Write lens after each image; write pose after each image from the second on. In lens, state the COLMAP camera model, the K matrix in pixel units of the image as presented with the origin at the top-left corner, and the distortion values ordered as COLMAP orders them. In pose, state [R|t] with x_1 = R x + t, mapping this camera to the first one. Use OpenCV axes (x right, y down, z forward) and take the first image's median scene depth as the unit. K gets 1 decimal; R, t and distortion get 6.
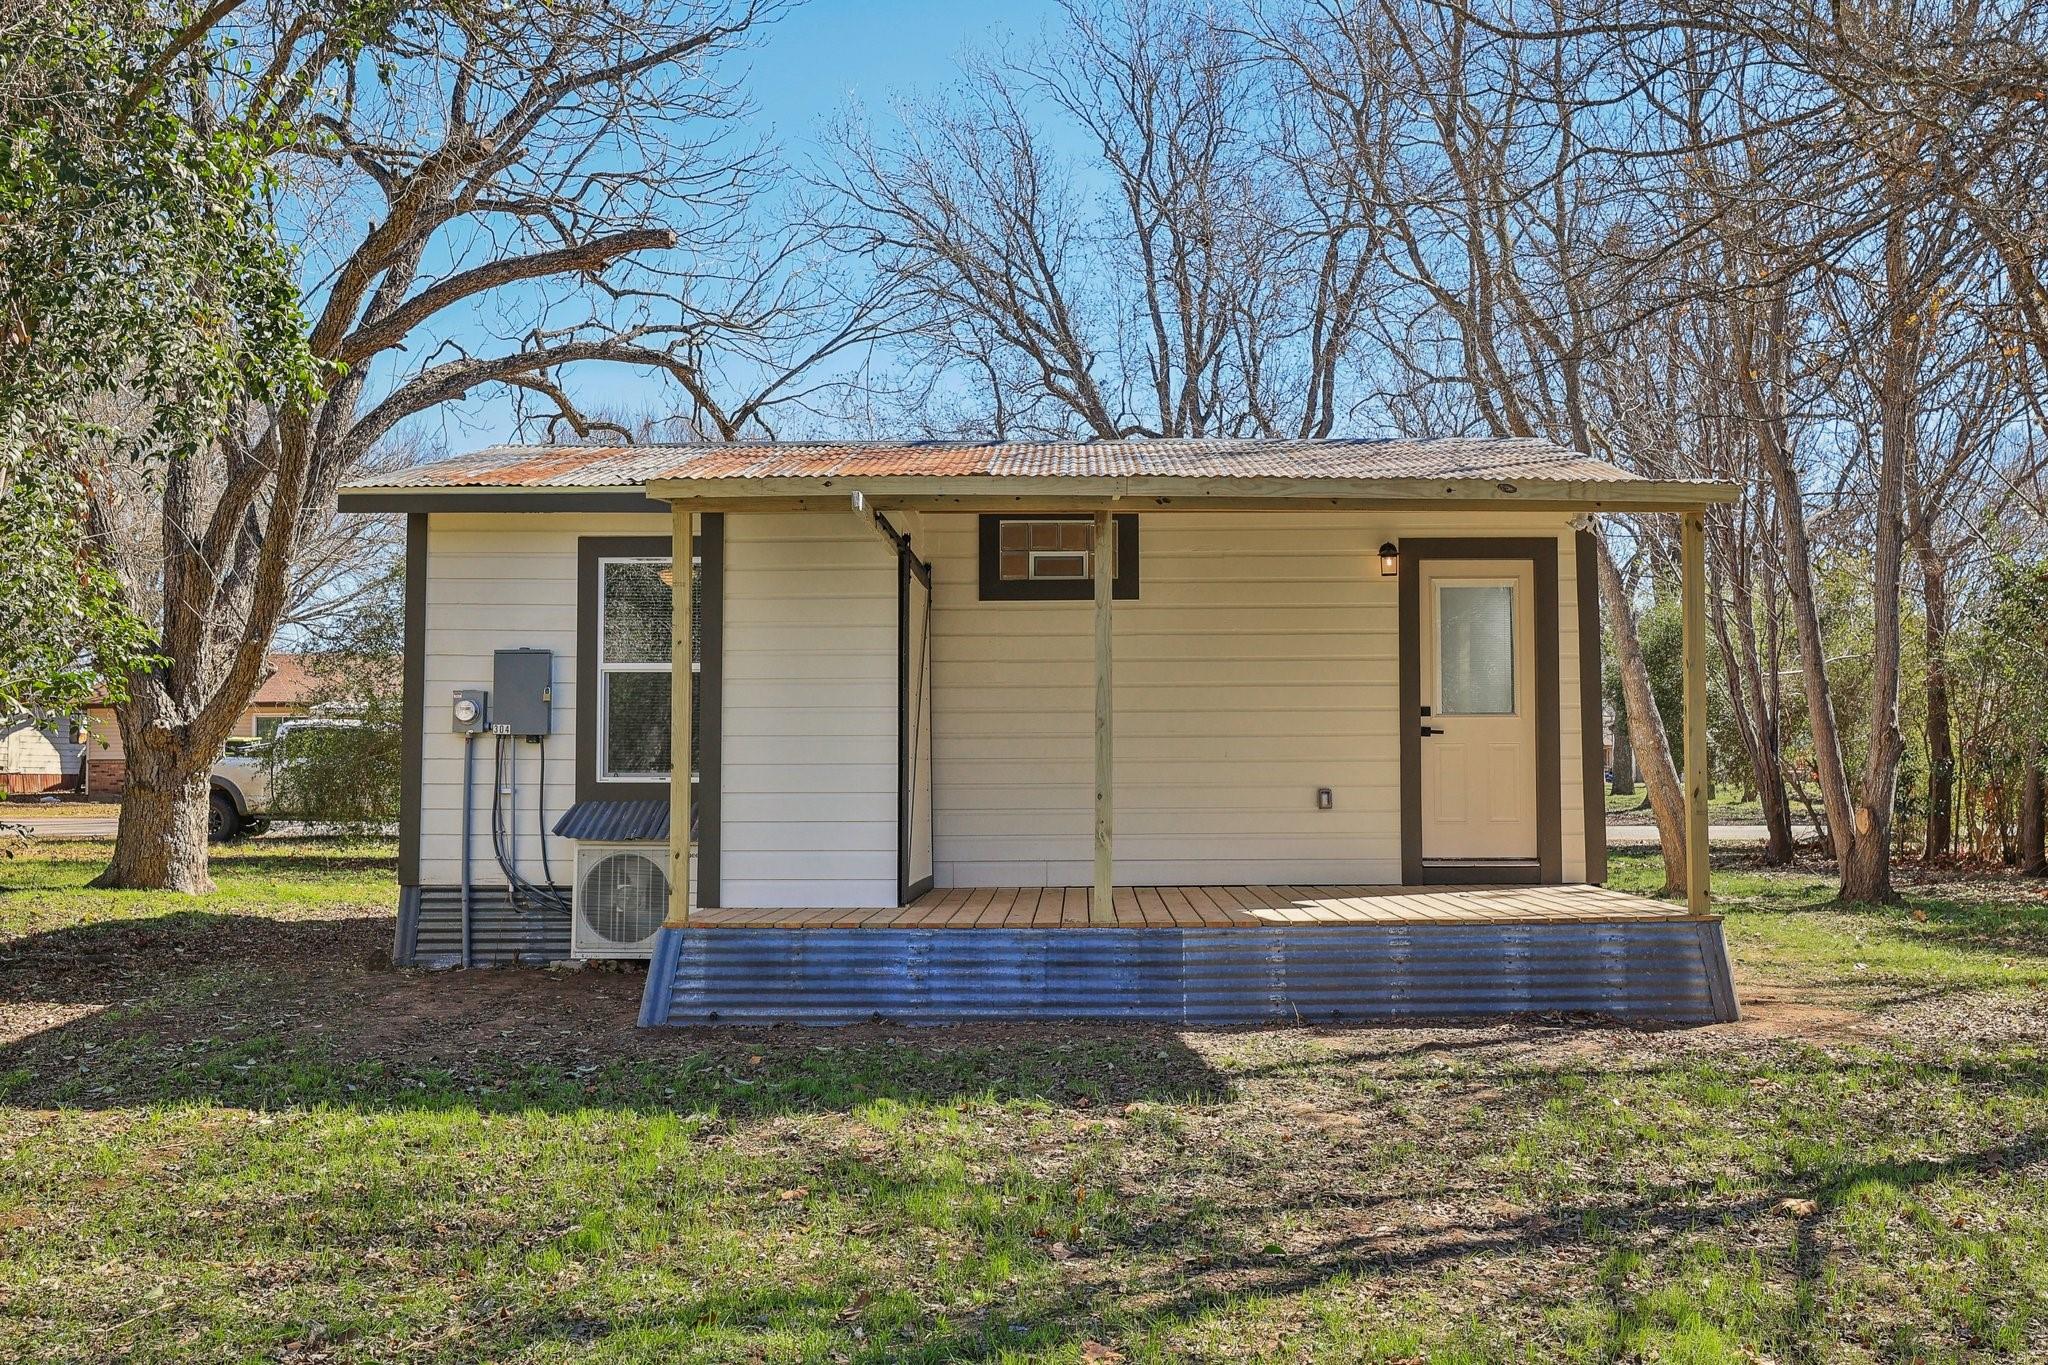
lens RADIAL K [[1967.0, 0, 1022.7], [0, 1967.0, 678.3], [0, 0, 1]] dist [-0.005857, 0.000000]
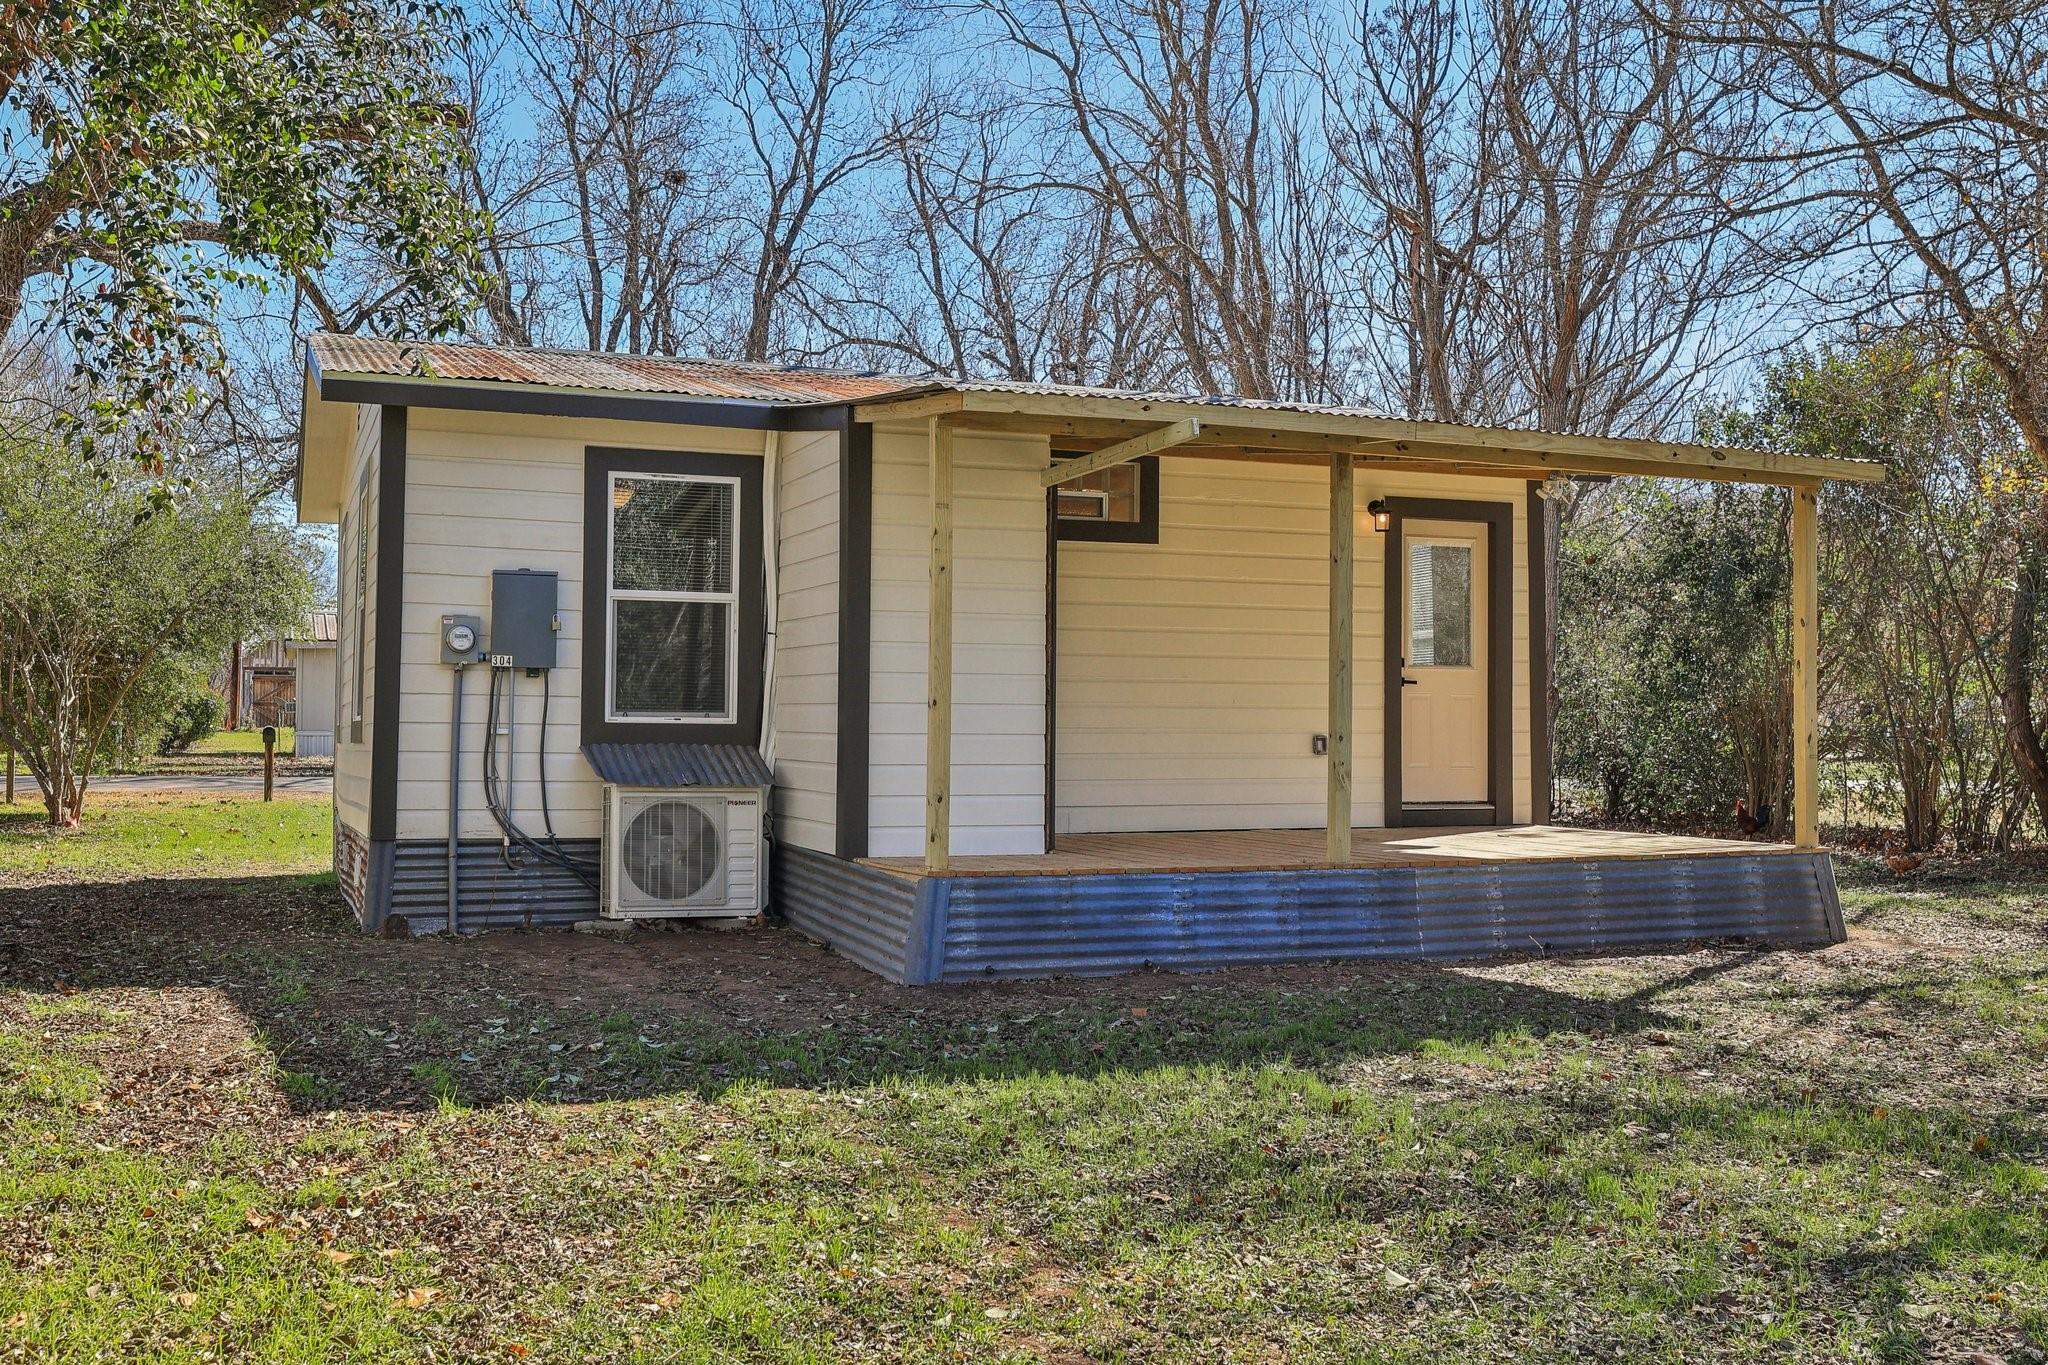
lens RADIAL K [[1967.0, 0, 1027.2], [0, 1967.0, 688.2], [0, 0, 1]] dist [-0.005857, 0.000000]
pose [[0.928898, 0.016310, 0.369976, -0.370354], [-0.025973, 0.999439, 0.021151, 0.013651], [-0.369424, -0.029256, 0.928800, 0.099961]]
